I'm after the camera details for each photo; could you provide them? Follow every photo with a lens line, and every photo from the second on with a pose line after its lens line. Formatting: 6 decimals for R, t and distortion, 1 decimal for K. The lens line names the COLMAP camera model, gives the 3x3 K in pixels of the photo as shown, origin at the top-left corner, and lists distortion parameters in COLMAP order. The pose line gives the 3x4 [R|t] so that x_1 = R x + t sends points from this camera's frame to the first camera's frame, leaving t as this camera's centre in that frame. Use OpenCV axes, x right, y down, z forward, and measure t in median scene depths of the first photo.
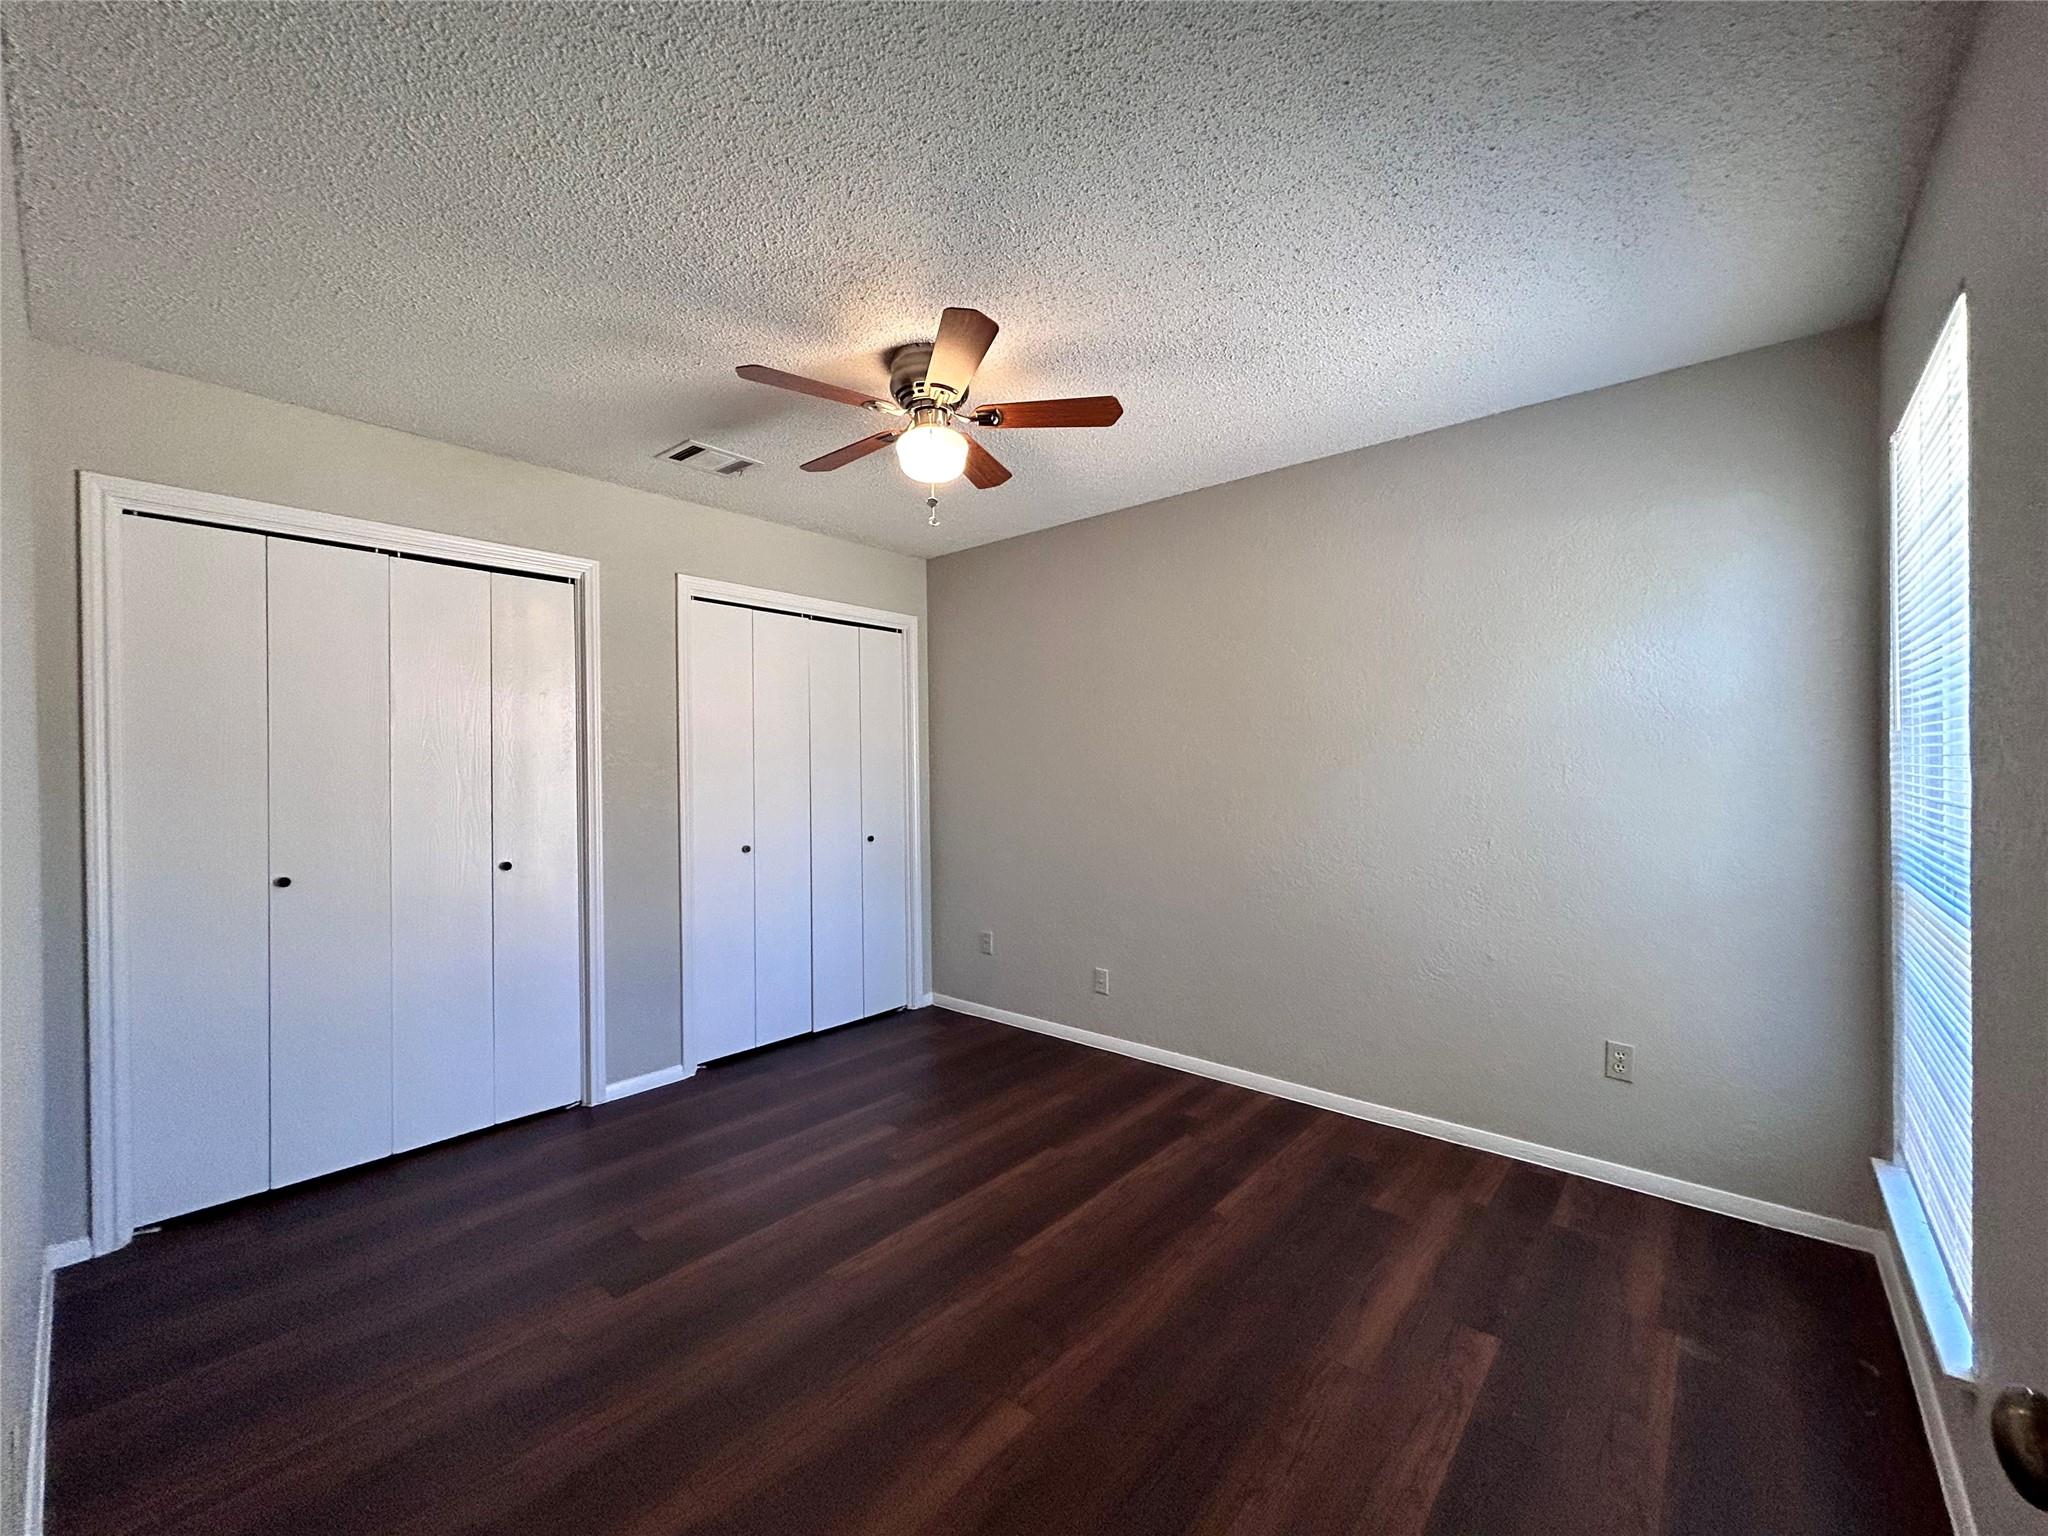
lens RADIAL K [[827.2, 0, 1024.0], [0, 827.2, 768.0], [0, 0, 1]] dist [0.000667, 0.000251]
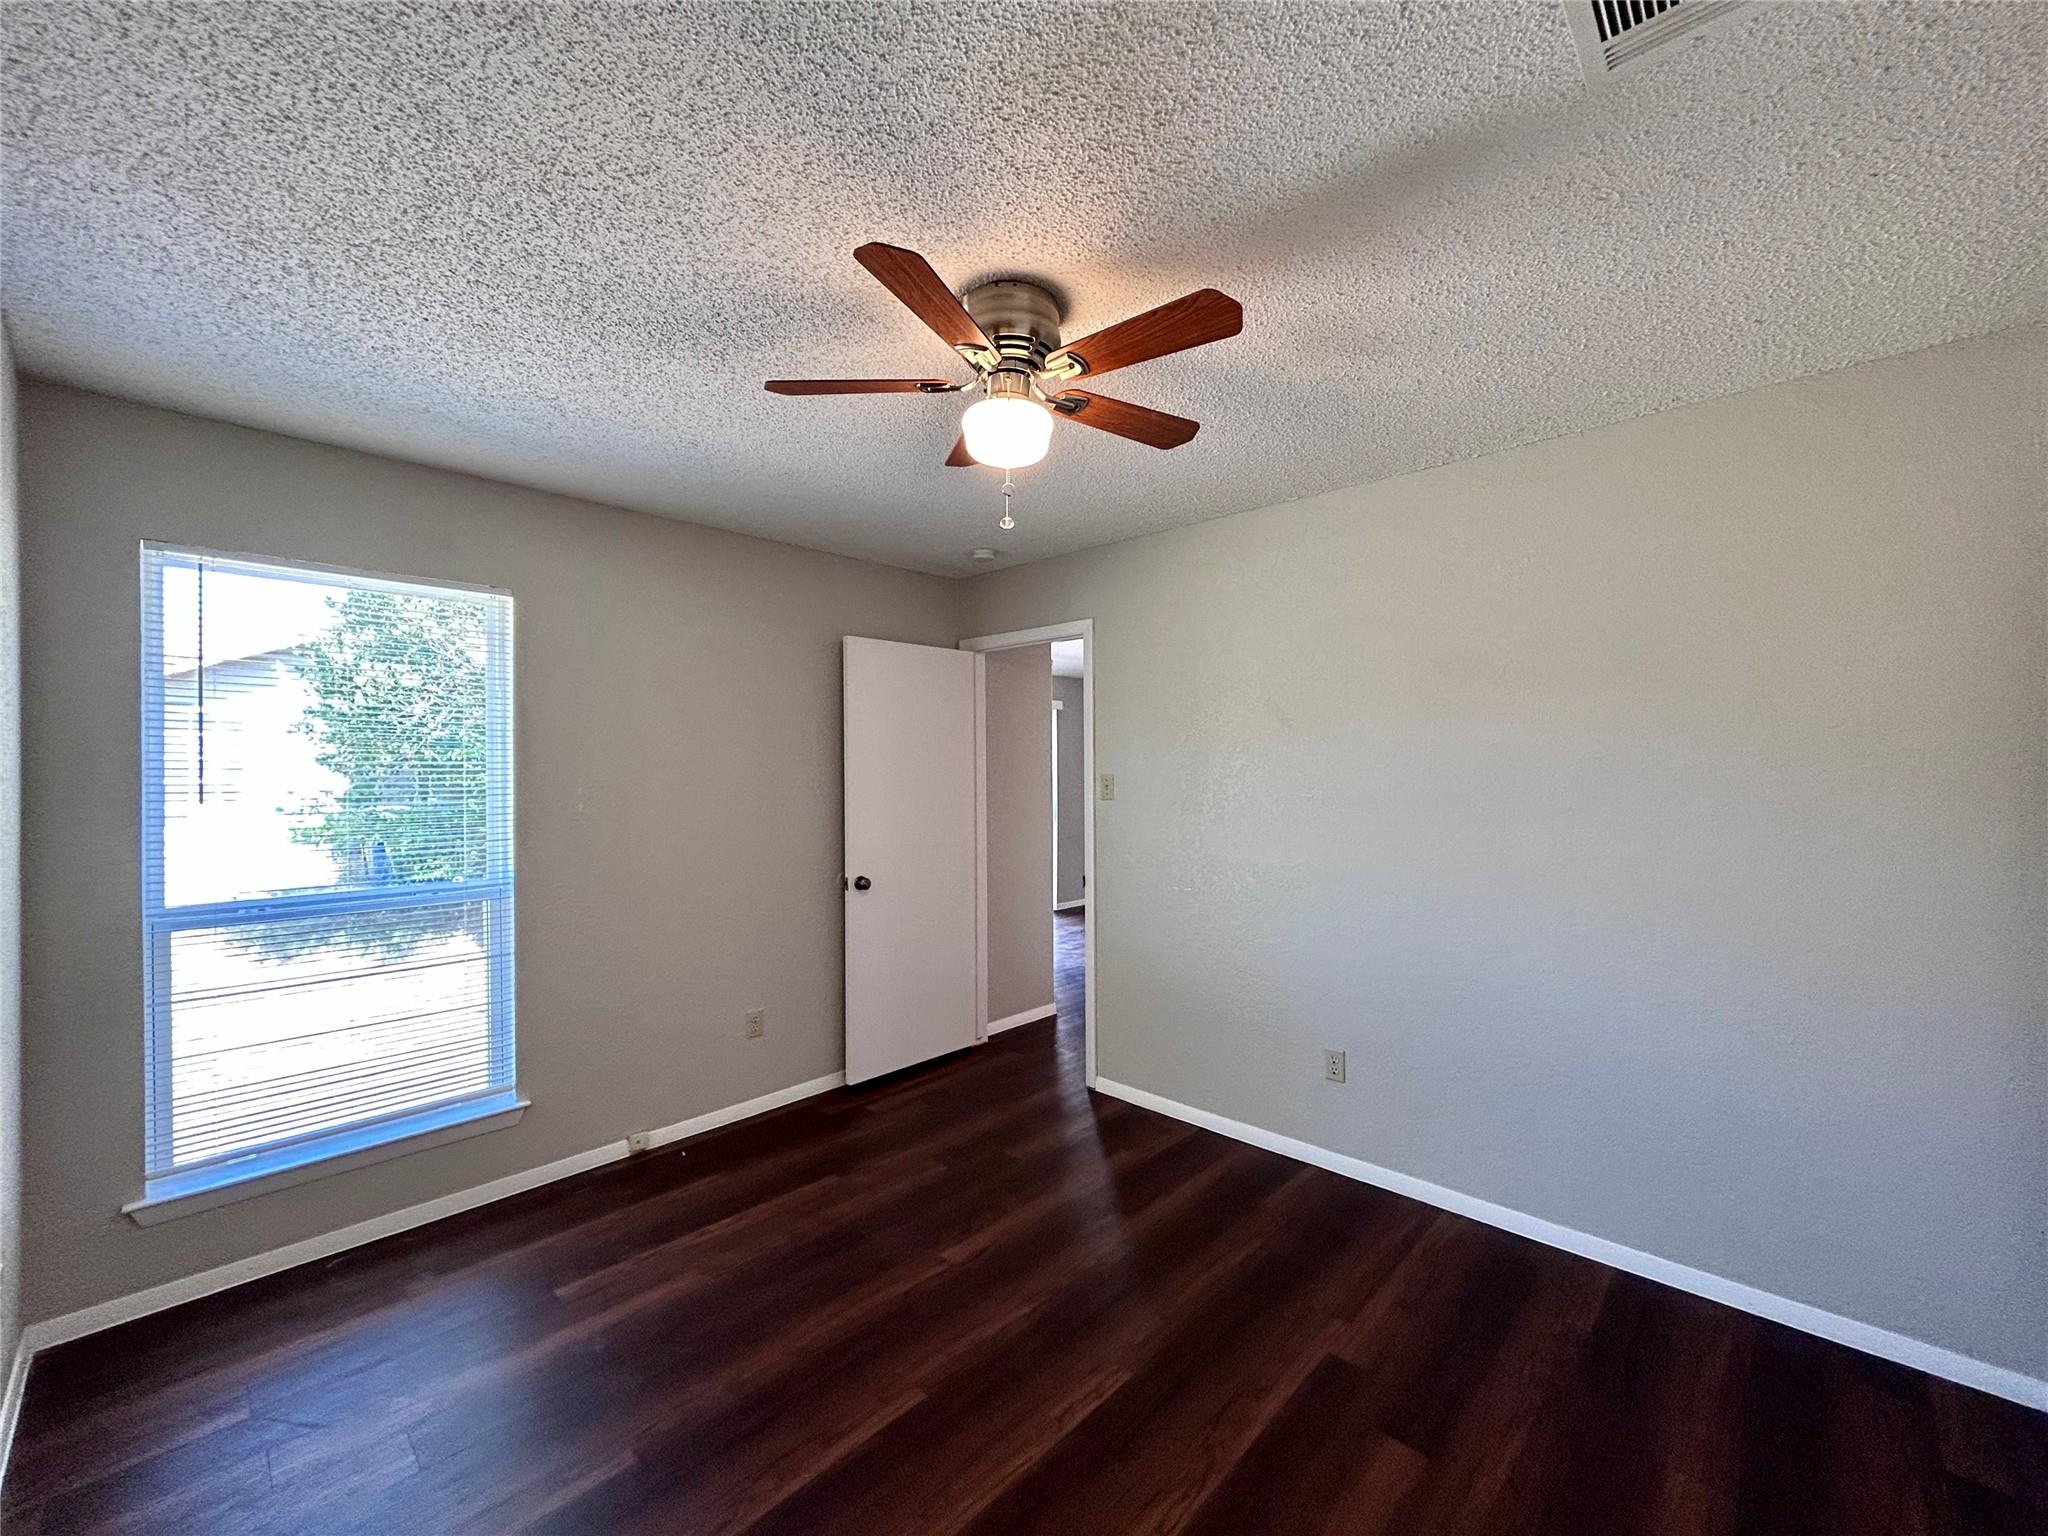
lens RADIAL K [[827.2, 0, 1024.0], [0, 827.2, 768.0], [0, 0, 1]] dist [0.000667, 0.000251]
pose [[-0.999058, 0.008273, 0.042589, -0.187818], [0.008200, 0.999965, -0.001895, -0.085573], [-0.042603, -0.001544, -0.999091, 2.221496]]
